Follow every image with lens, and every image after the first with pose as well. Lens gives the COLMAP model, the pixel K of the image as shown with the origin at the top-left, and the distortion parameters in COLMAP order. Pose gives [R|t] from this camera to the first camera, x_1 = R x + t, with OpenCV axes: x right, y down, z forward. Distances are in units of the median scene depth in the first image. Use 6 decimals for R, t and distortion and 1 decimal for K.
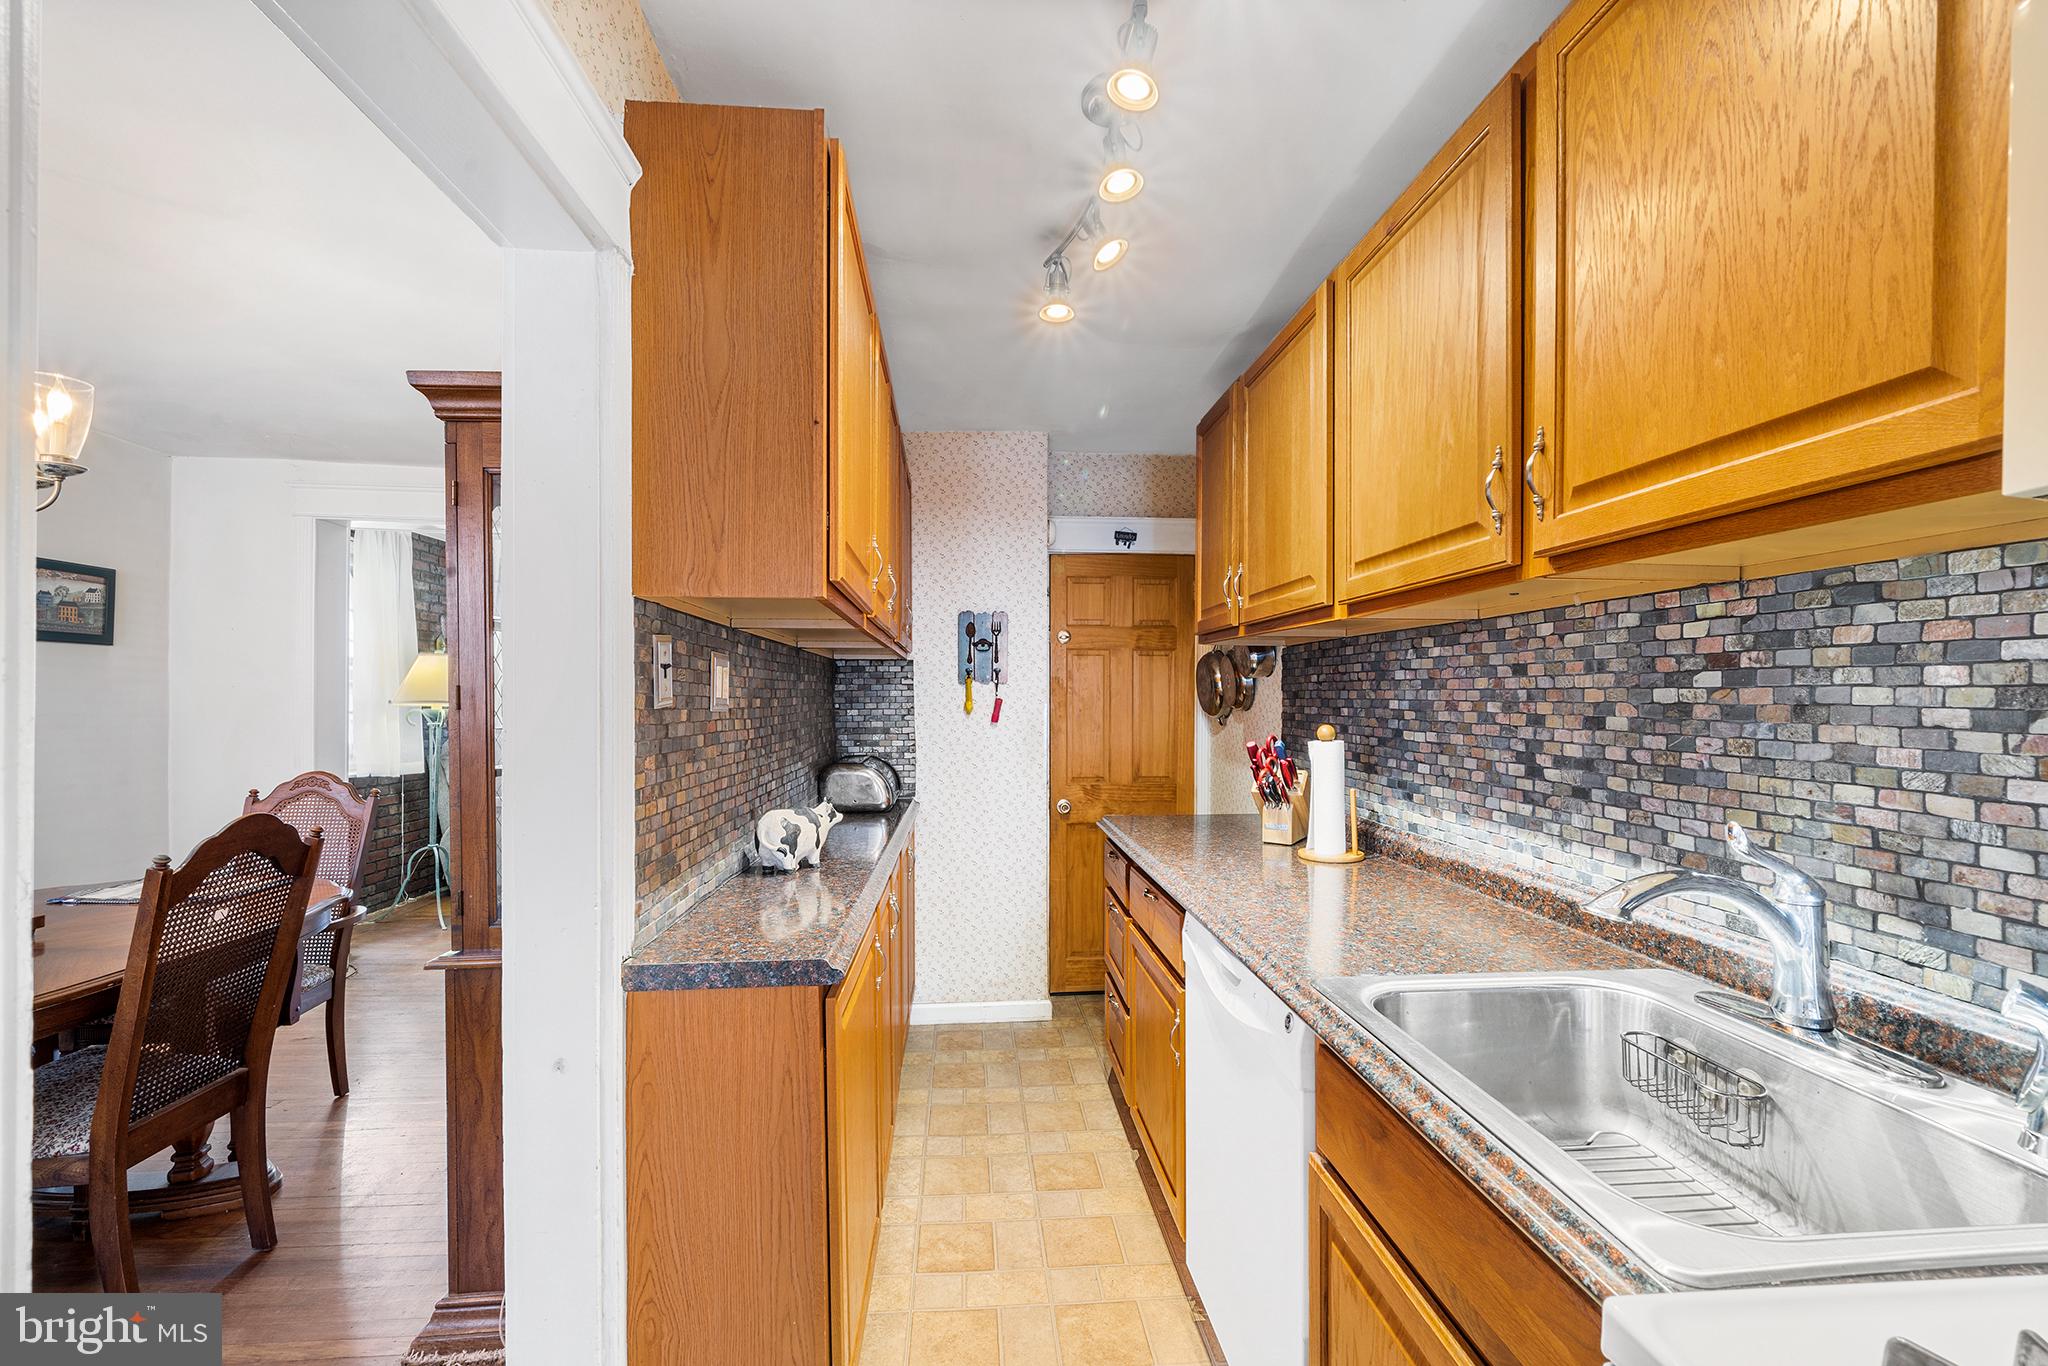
lens RADIAL K [[831.3, 0, 1028.5], [0, 831.3, 695.9], [0, 0, 1]] dist [-0.000771, -0.000827]
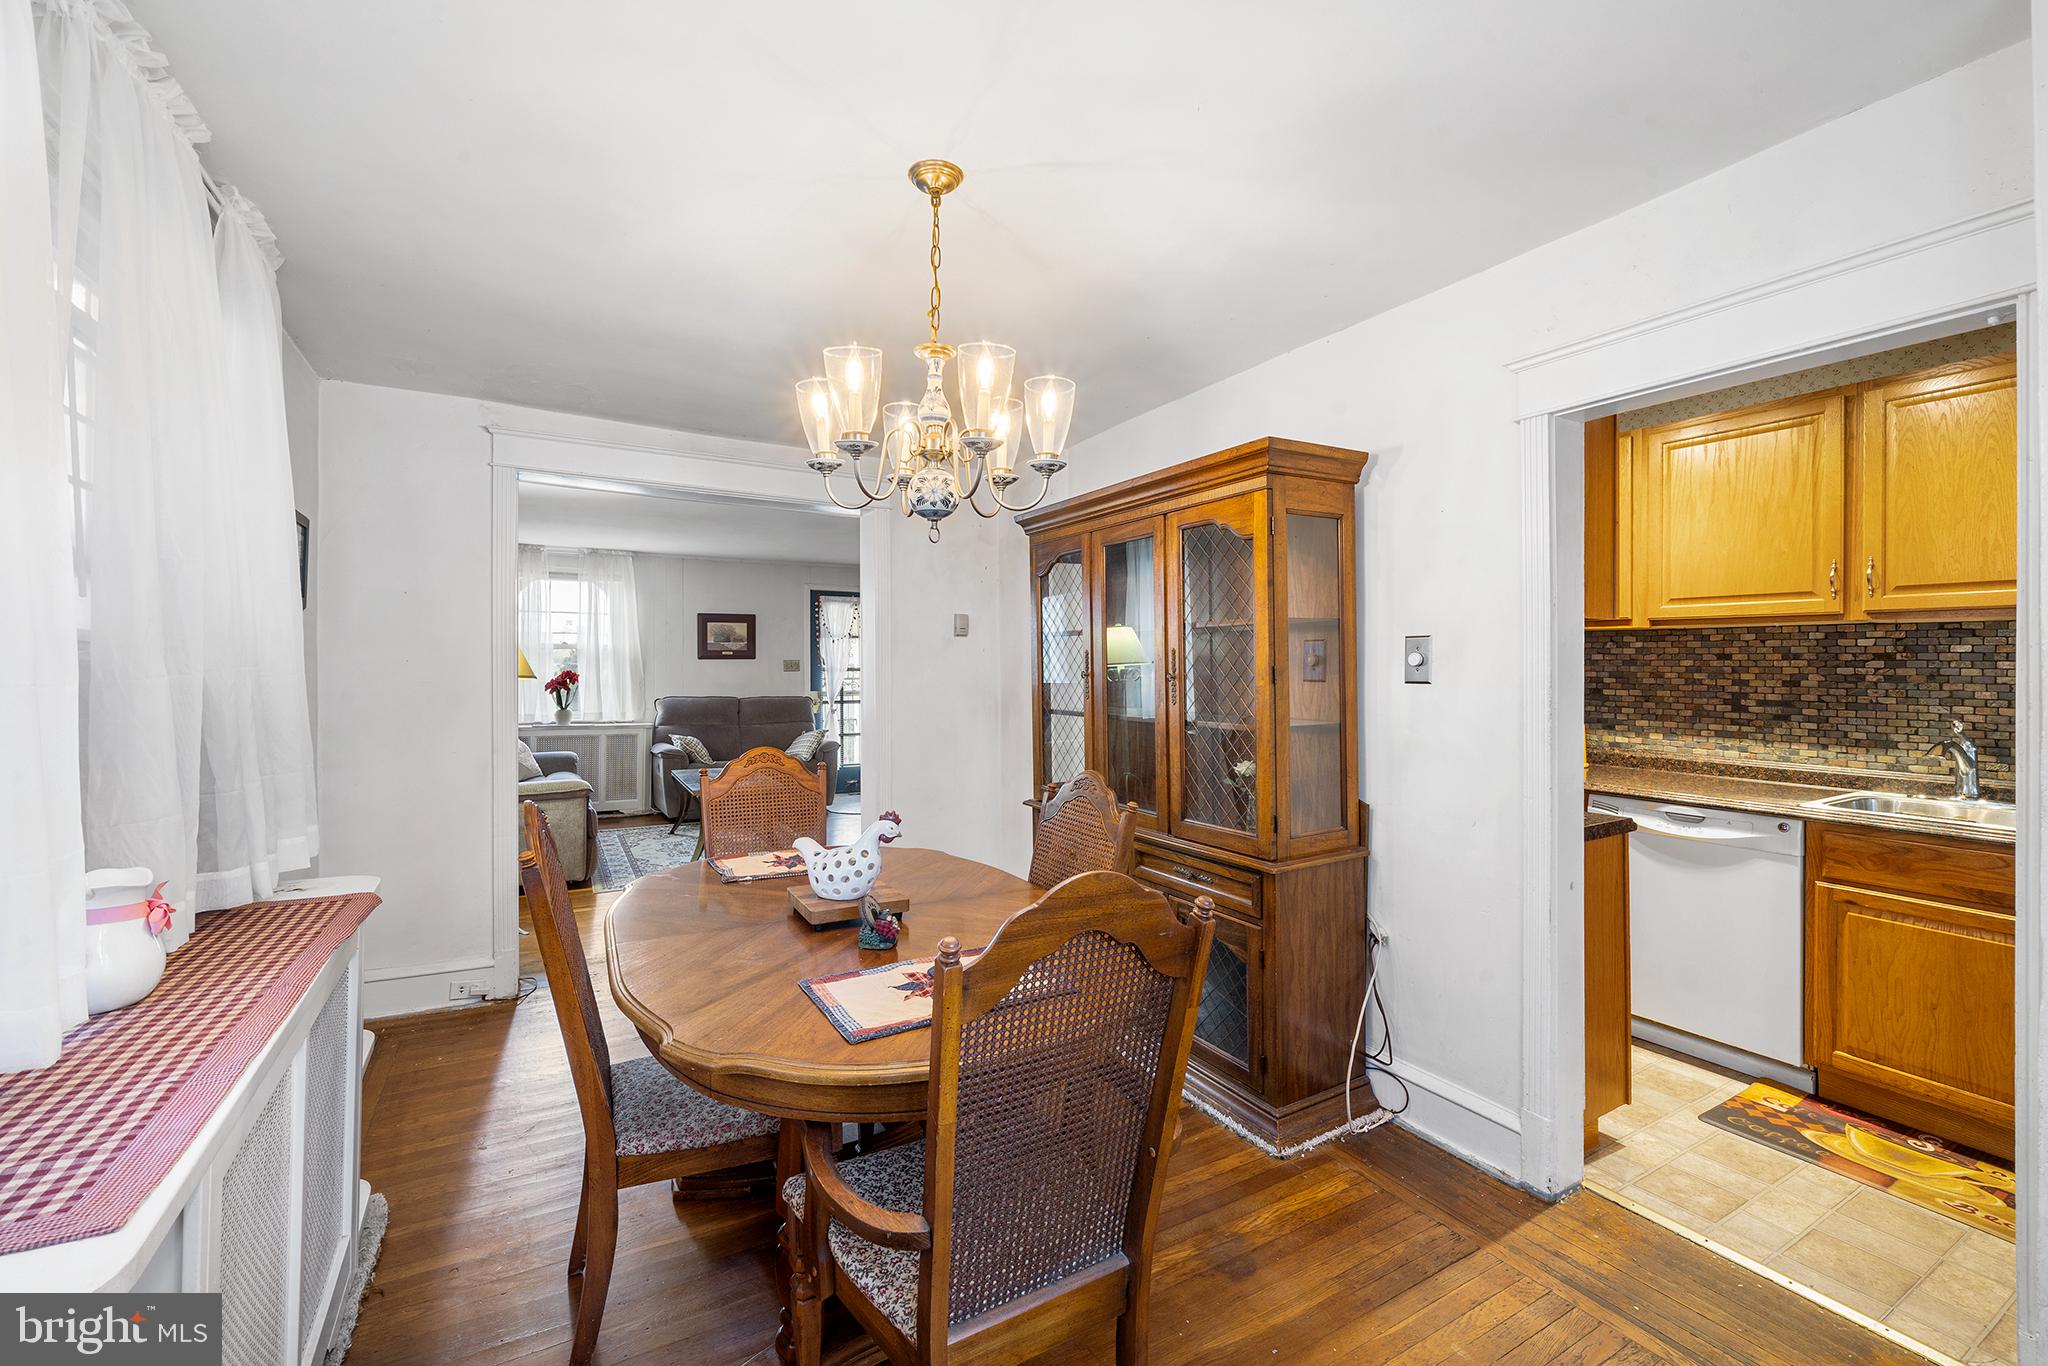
lens RADIAL K [[831.3, 0, 1025.7], [0, 831.3, 663.3], [0, 0, 1]] dist [-0.000771, -0.000827]
pose [[0.918628, -0.000715, 0.395123, -2.055118], [-0.000180, 0.999998, 0.002228, -0.024731], [-0.395124, -0.002118, 0.918625, -0.170136]]
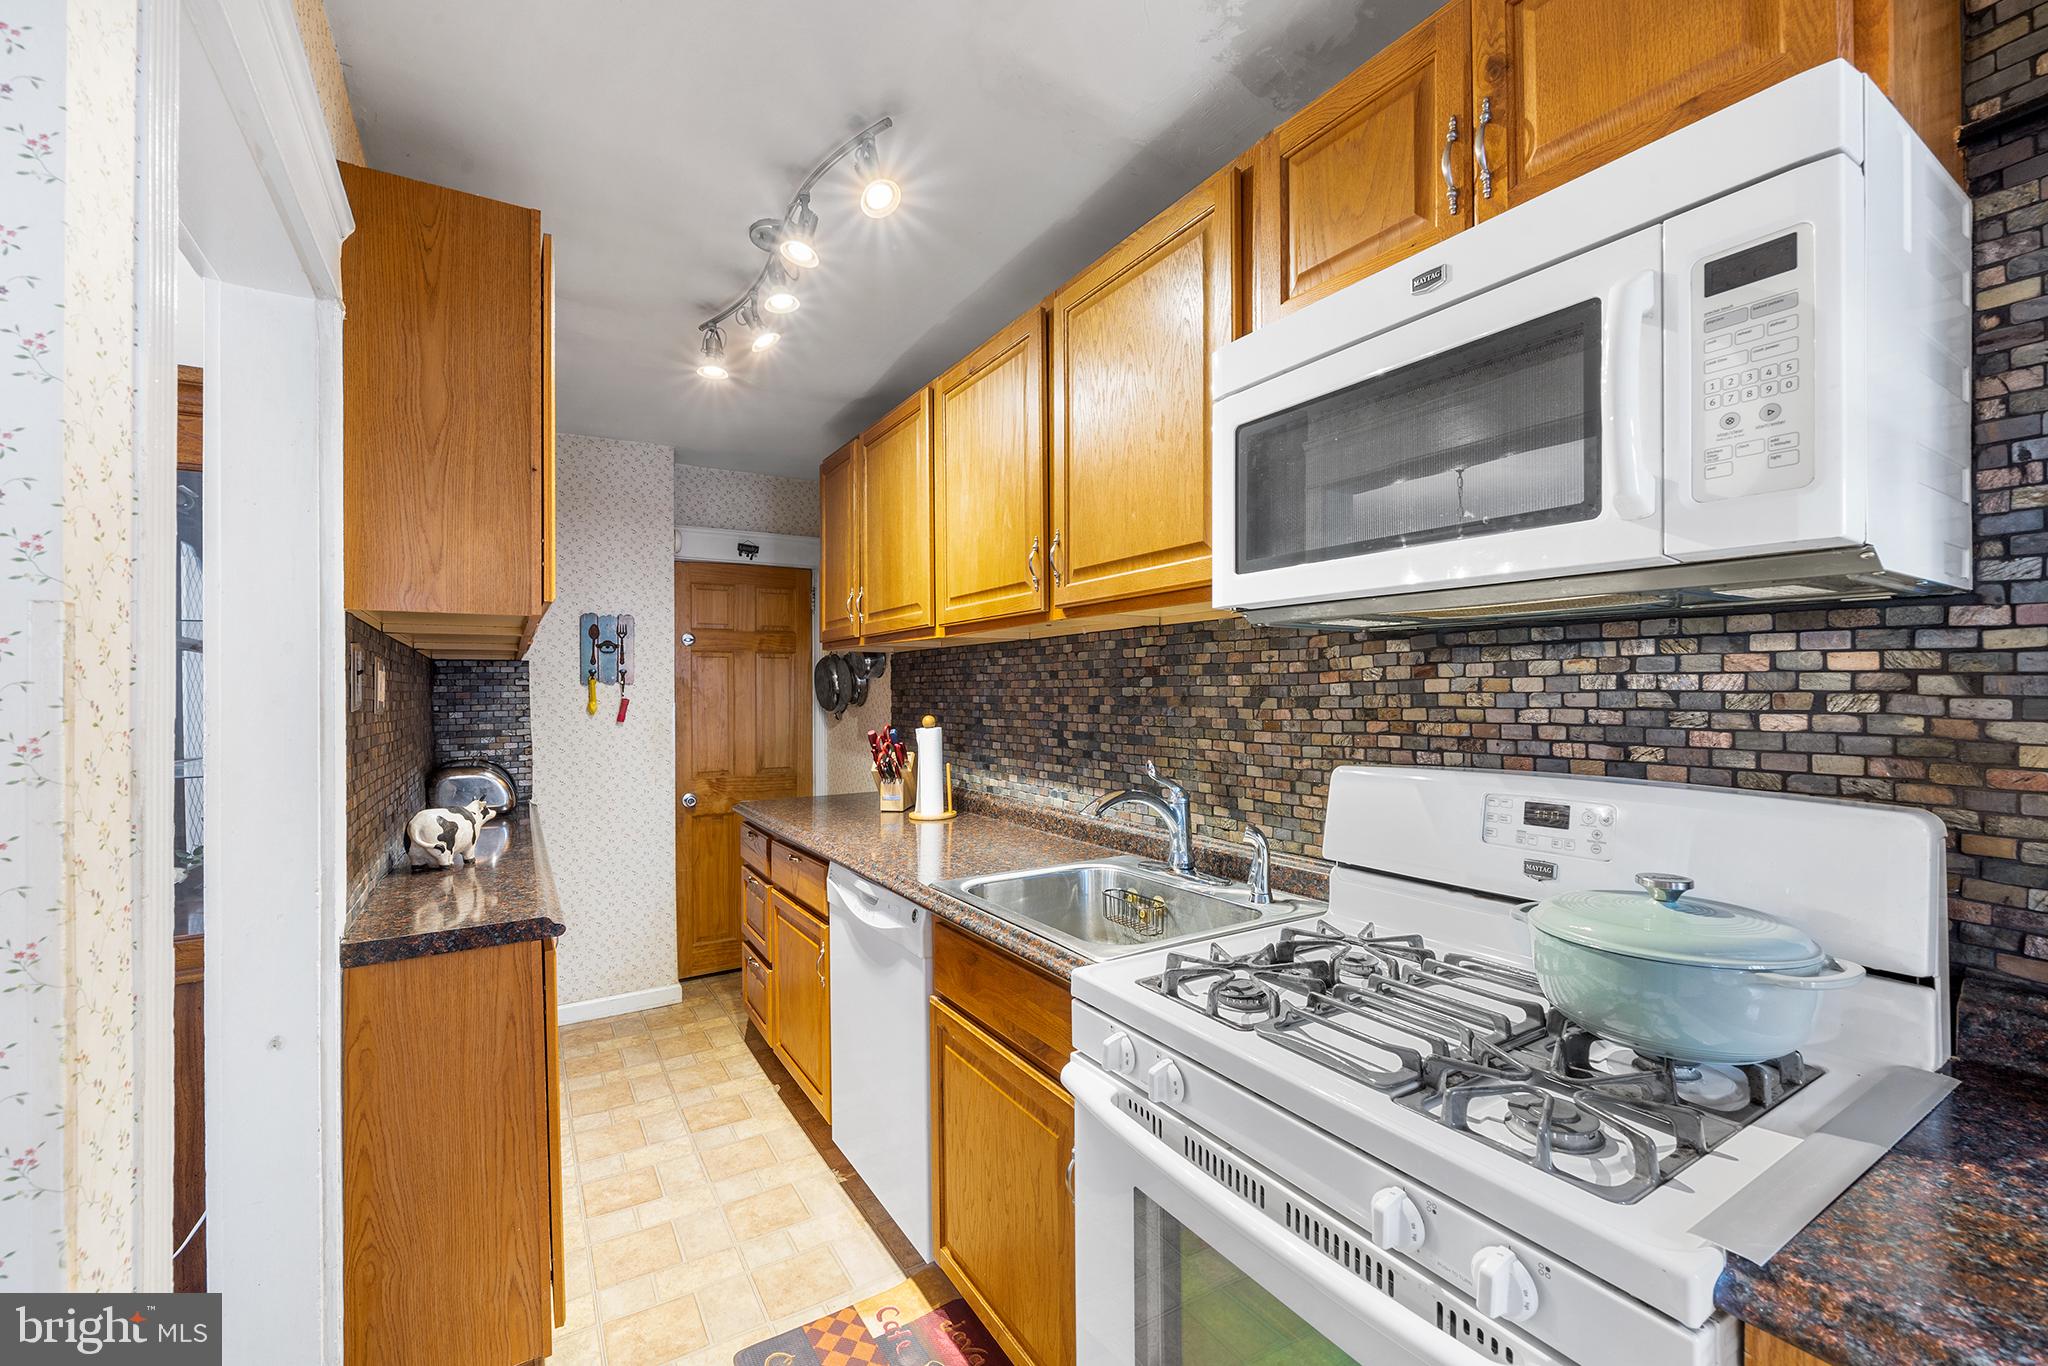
lens RADIAL K [[831.3, 0, 1001.3], [0, 831.3, 688.9], [0, 0, 1]] dist [-0.000771, -0.000827]
pose [[0.901006, -0.007612, 0.433740, -0.170440], [0.010041, 0.999944, -0.003309, -0.002497], [-0.433691, 0.007337, 0.901032, -0.366711]]
